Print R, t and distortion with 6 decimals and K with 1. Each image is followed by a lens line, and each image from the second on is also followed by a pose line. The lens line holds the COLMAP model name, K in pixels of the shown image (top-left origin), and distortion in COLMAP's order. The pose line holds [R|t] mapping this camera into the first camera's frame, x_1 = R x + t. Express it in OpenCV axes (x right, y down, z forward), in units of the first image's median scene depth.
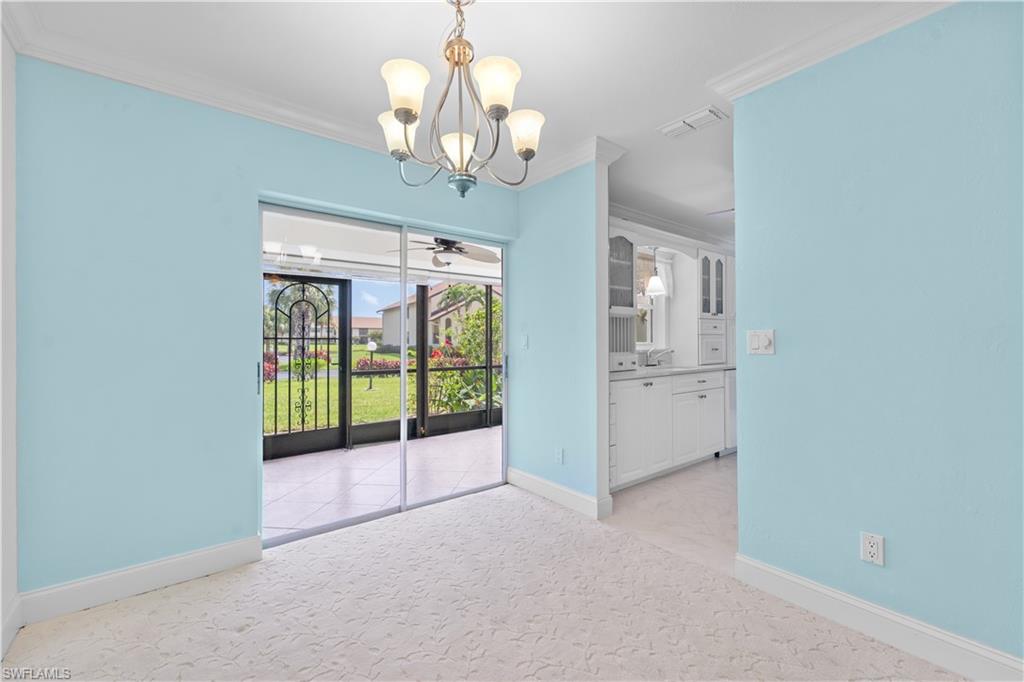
lens RADIAL K [[425.0, 0, 516.6], [0, 425.0, 337.2], [0, 0, 1]] dist [-0.001301, -0.000172]
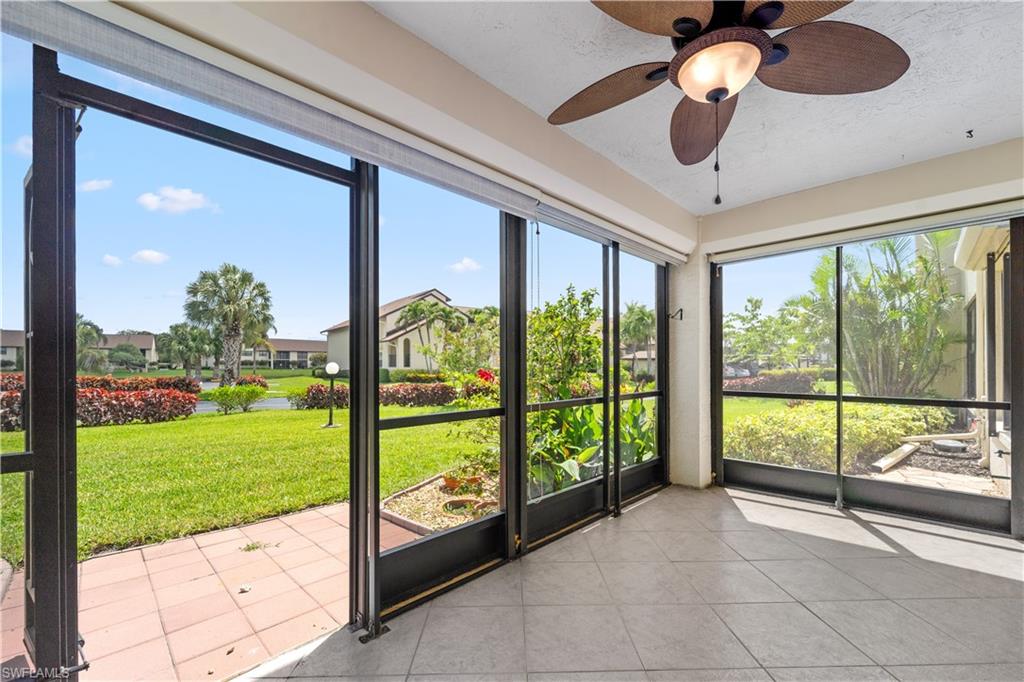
lens RADIAL K [[419.2, 0, 517.2], [0, 419.2, 362.9], [0, 0, 1]] dist [-0.001100, -0.000230]
pose [[0.991298, -0.000612, 0.131639, -0.342108], [0.000229, 0.999996, 0.002925, 0.031881], [-0.131640, -0.002870, 0.991293, 0.675911]]
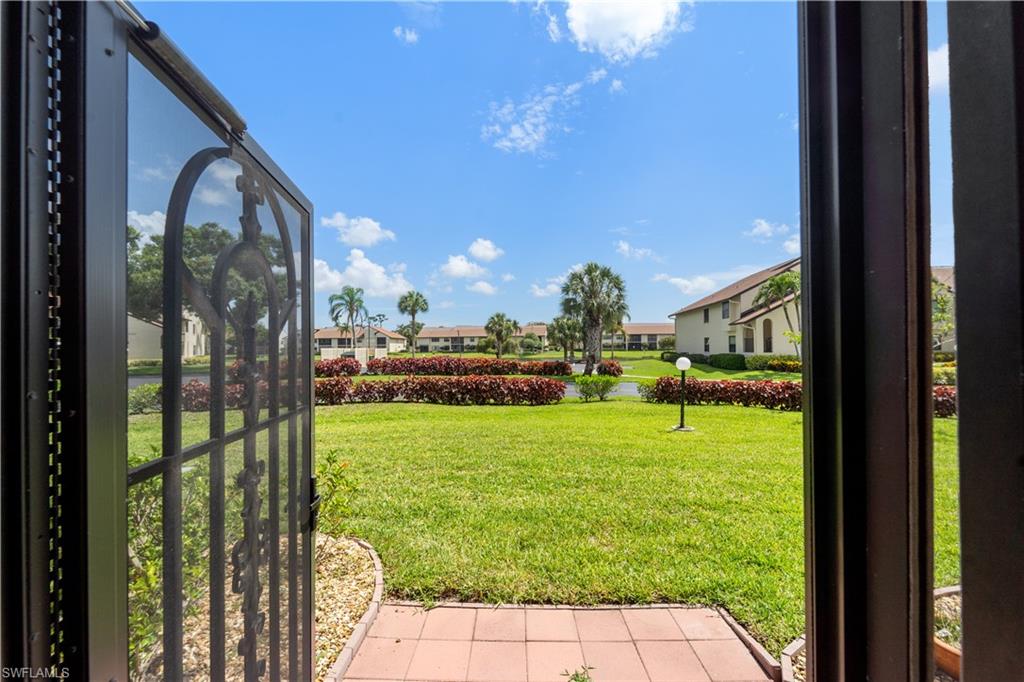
lens RADIAL K [[411.9, 0, 510.7], [0, 411.9, 346.4], [0, 0, 1]] dist [0.001361, -0.000004]
pose [[0.782027, -0.007817, -0.623195, -0.447707], [0.013244, 0.999904, 0.004077, -0.033089], [0.623104, -0.011442, 0.782055, 0.985509]]
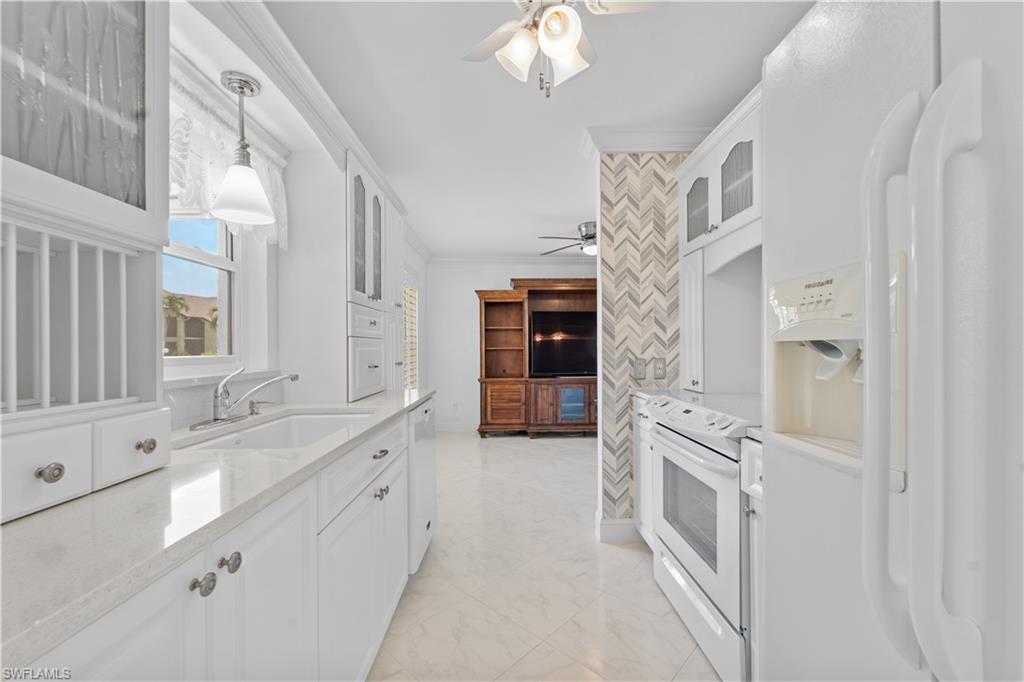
lens RADIAL K [[411.9, 0, 510.7], [0, 411.9, 346.4], [0, 0, 1]] dist [0.001361, -0.000004]
pose [[0.611564, 0.001945, 0.791193, 0.177159], [-0.001126, 0.999998, -0.001588, 0.005078], [-0.791194, 0.000080, 0.611565, 0.569431]]
